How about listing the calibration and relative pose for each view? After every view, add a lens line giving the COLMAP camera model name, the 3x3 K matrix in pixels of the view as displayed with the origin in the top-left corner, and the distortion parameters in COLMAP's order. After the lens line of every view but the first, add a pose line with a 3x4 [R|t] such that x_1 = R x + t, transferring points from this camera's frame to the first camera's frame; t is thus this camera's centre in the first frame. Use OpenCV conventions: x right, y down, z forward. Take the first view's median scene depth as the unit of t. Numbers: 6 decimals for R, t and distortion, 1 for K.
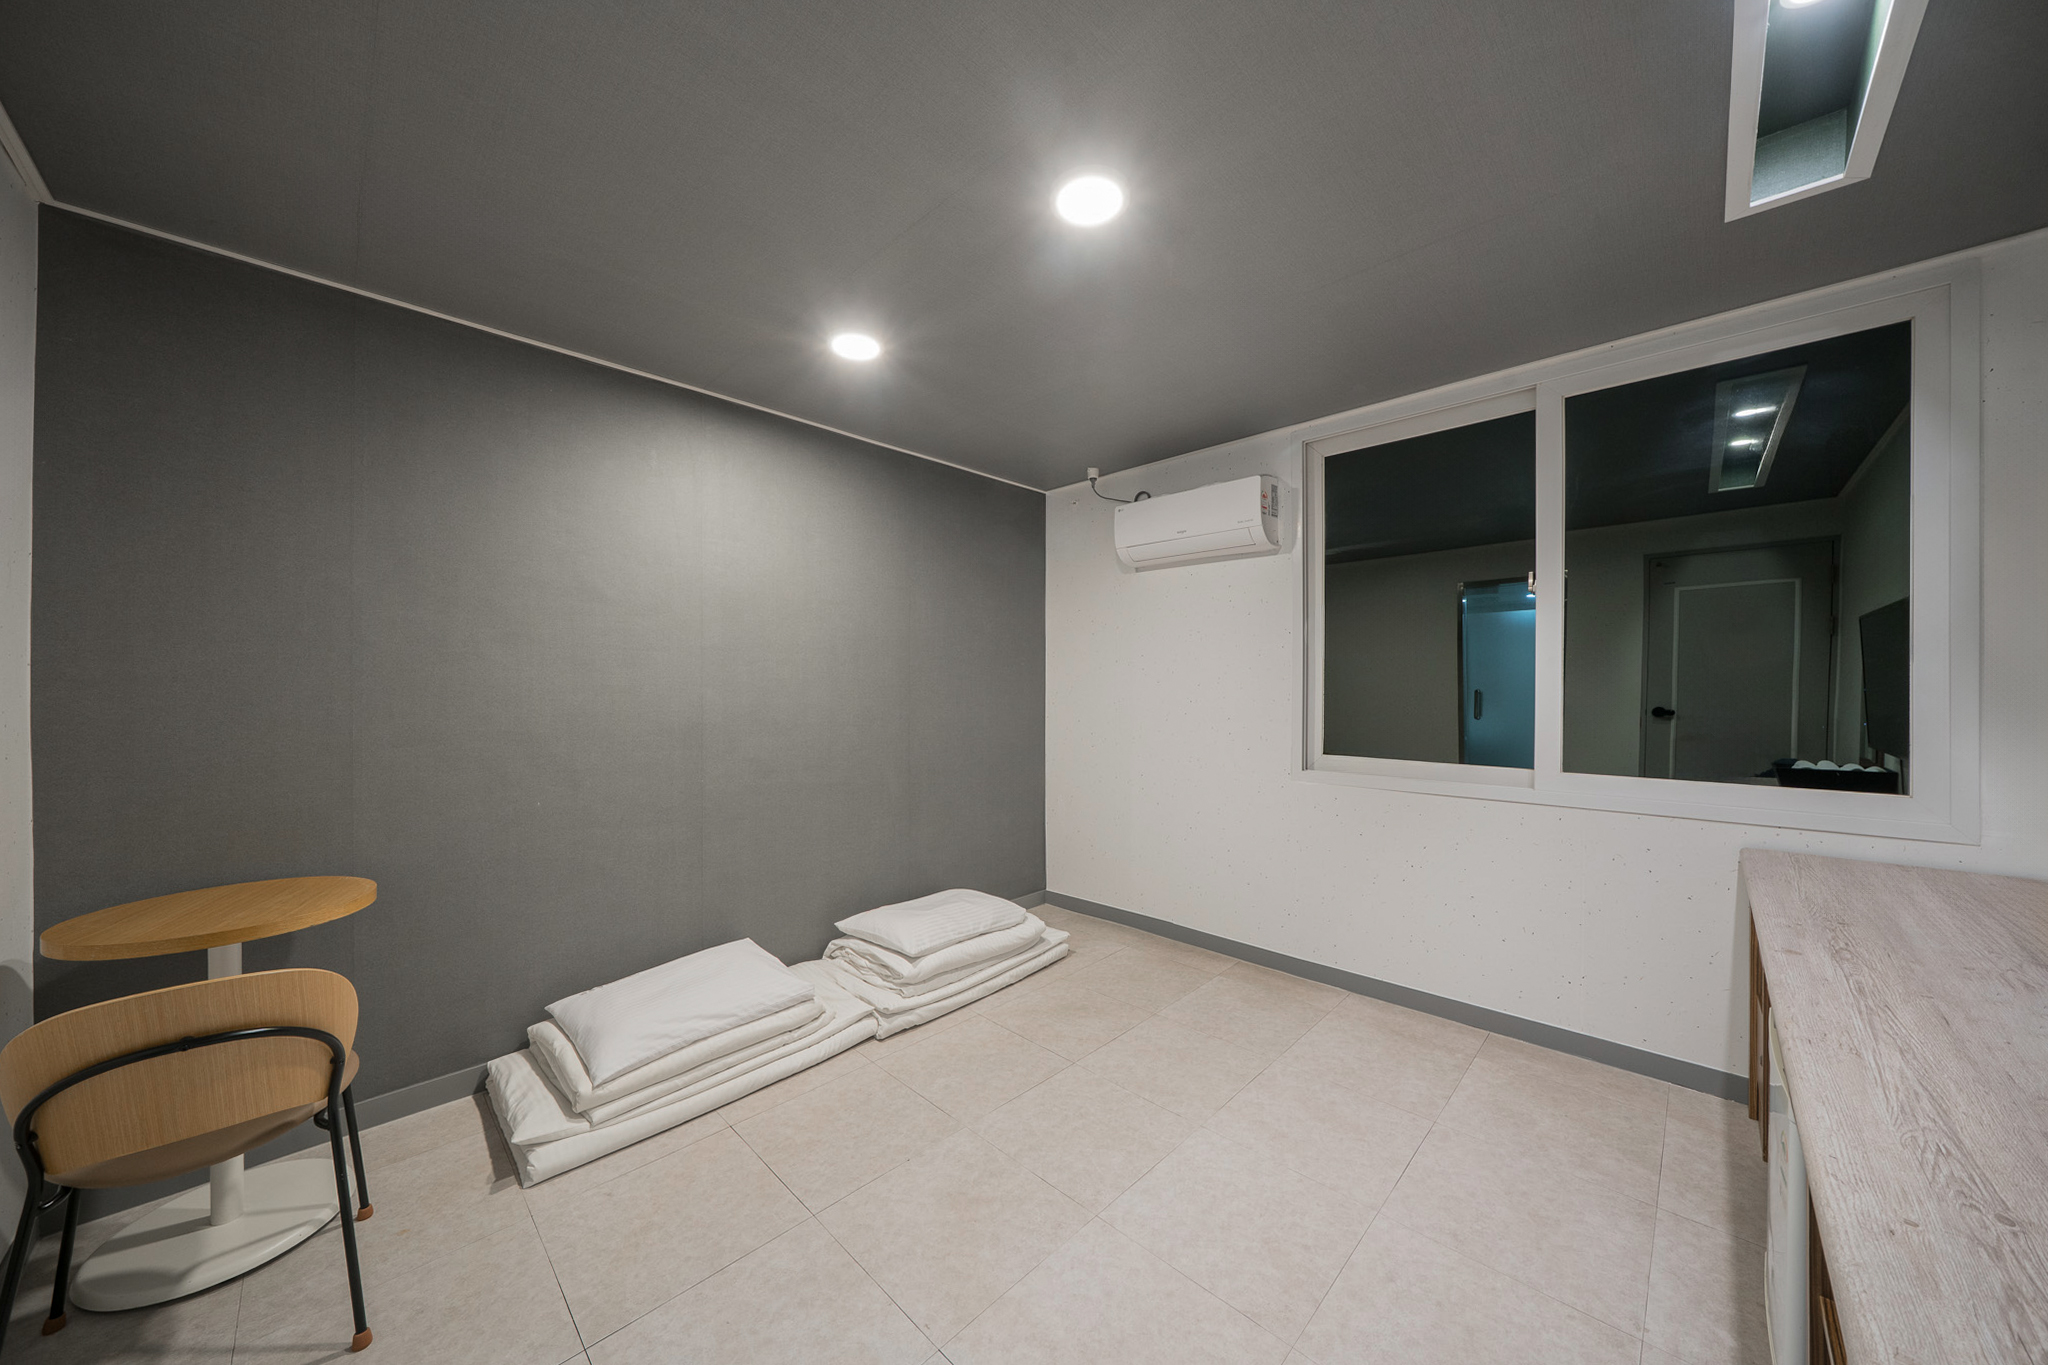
lens RADIAL K [[701.7, 0, 1019.7], [0, 701.7, 697.9], [0, 0, 1]] dist [-0.009465, -0.000554]
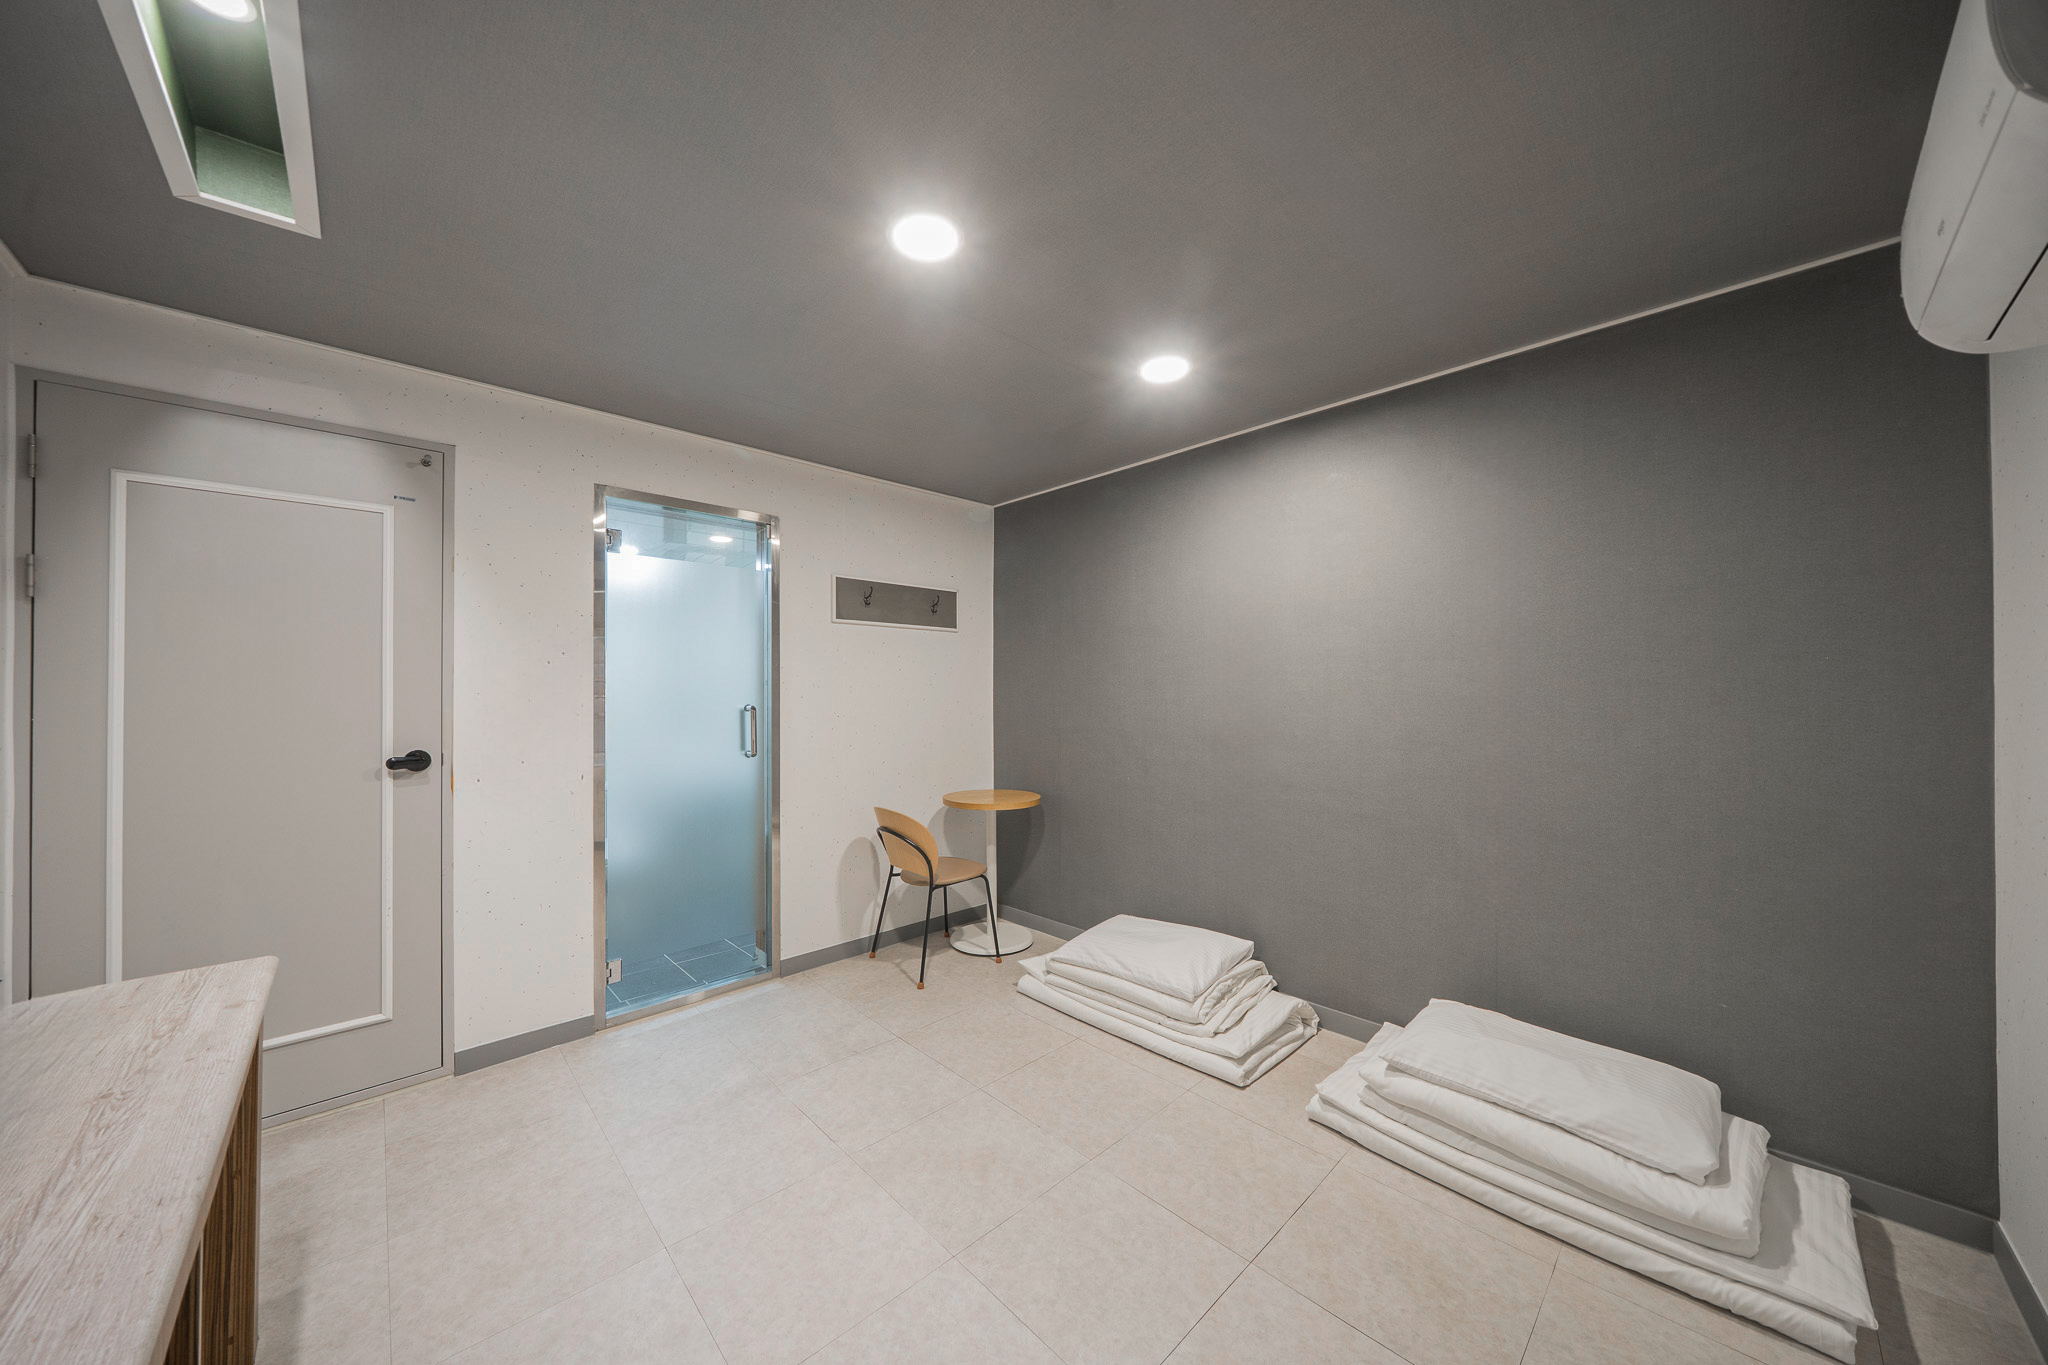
lens RADIAL K [[701.7, 0, 1023.6], [0, 701.7, 678.5], [0, 0, 1]] dist [-0.009465, -0.000554]
pose [[-0.040431, -0.019582, -0.998990, 0.870826], [-0.014612, 0.999713, -0.019004, -0.029842], [0.999075, 0.013829, -0.040706, 0.905901]]
